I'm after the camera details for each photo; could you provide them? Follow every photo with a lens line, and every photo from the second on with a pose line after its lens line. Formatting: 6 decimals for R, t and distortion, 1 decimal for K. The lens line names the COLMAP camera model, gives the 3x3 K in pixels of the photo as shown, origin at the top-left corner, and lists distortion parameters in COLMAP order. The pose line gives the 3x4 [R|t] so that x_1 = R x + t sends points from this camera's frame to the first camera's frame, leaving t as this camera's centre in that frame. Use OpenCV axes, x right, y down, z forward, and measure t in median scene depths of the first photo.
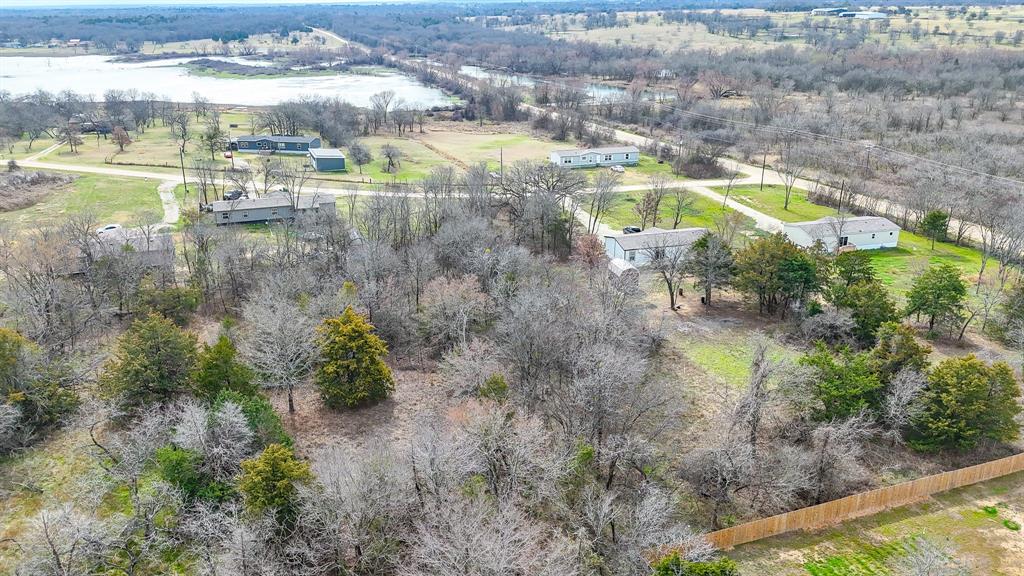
lens RADIAL K [[776.8, 0, 465.3], [0, 776.8, 286.9], [0, 0, 1]] dist [0.057176, -0.040682]
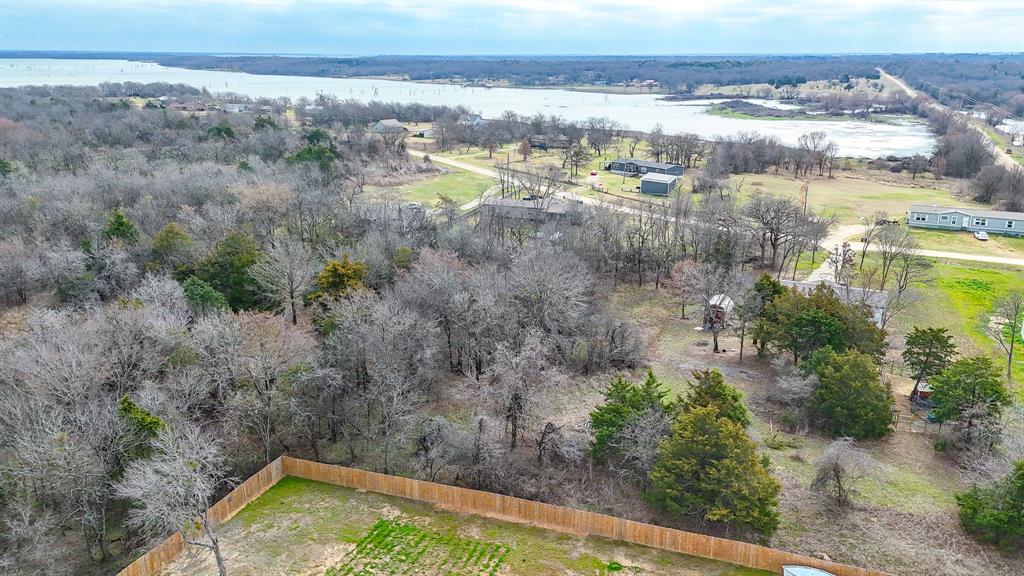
lens RADIAL K [[791.1, 0, 510.2], [0, 791.1, 286.8], [0, 0, 1]] dist [0.060669, -0.052817]
pose [[0.777861, 0.192999, -0.598067, 0.294052], [-0.229718, 0.973138, 0.015260, -0.001362], [0.584947, 0.125517, 0.801301, 0.053802]]
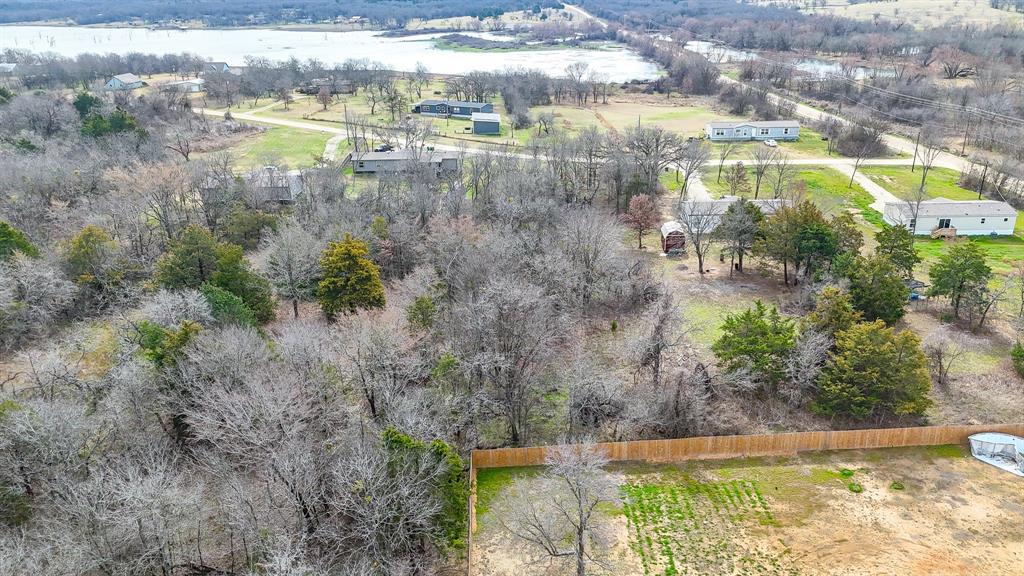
lens RADIAL K [[760.5, 0, 512.7], [0, 760.5, 290.8], [0, 0, 1]] dist [0.060669, -0.050356]
pose [[0.961039, 0.095761, -0.259296, 0.138298], [-0.086488, 0.995145, 0.046964, 0.013054], [0.262535, -0.022708, 0.964655, -0.009980]]
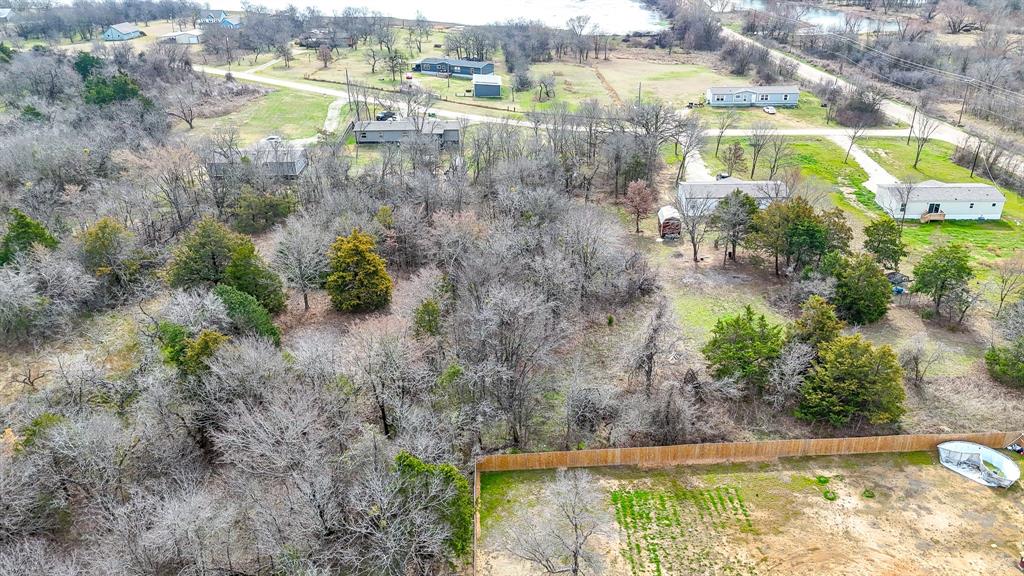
lens RADIAL K [[753.2, 0, 512.6], [0, 753.2, 291.4], [0, 0, 1]] dist [0.061557, -0.048896]
pose [[0.960780, 0.121649, -0.249205, 0.137284], [-0.091714, 0.987467, 0.128439, -0.018148], [0.261707, -0.100546, 0.959896, -0.021472]]
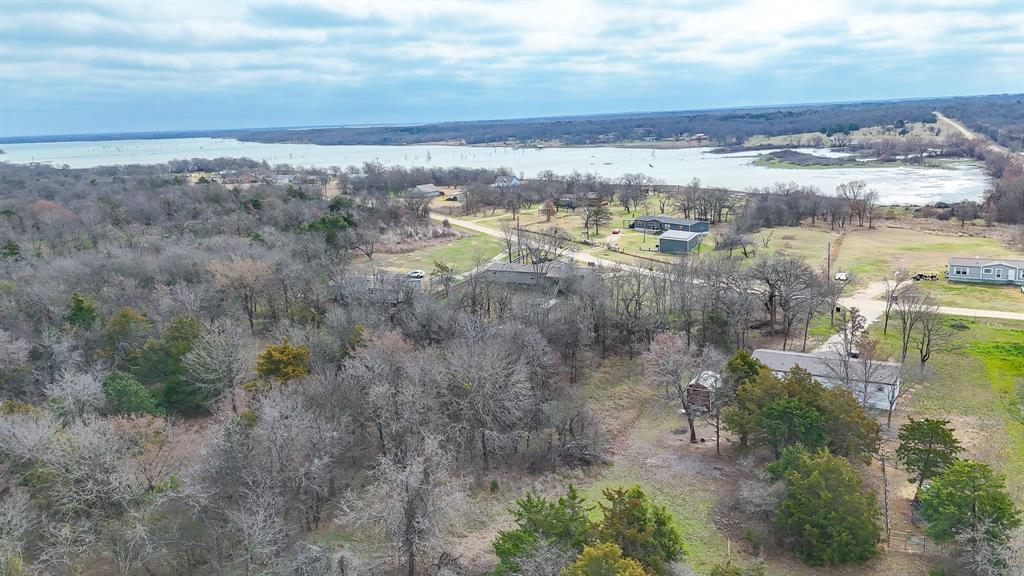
lens RADIAL K [[779.6, 0, 516.1], [0, 779.6, 262.5], [0, 0, 1]] dist [0.073962, -0.073898]
pose [[0.732123, 0.108699, -0.672444, 0.309618], [-0.204625, 0.976686, -0.064907, -0.028065], [0.649711, 0.185119, 0.737297, 0.126080]]
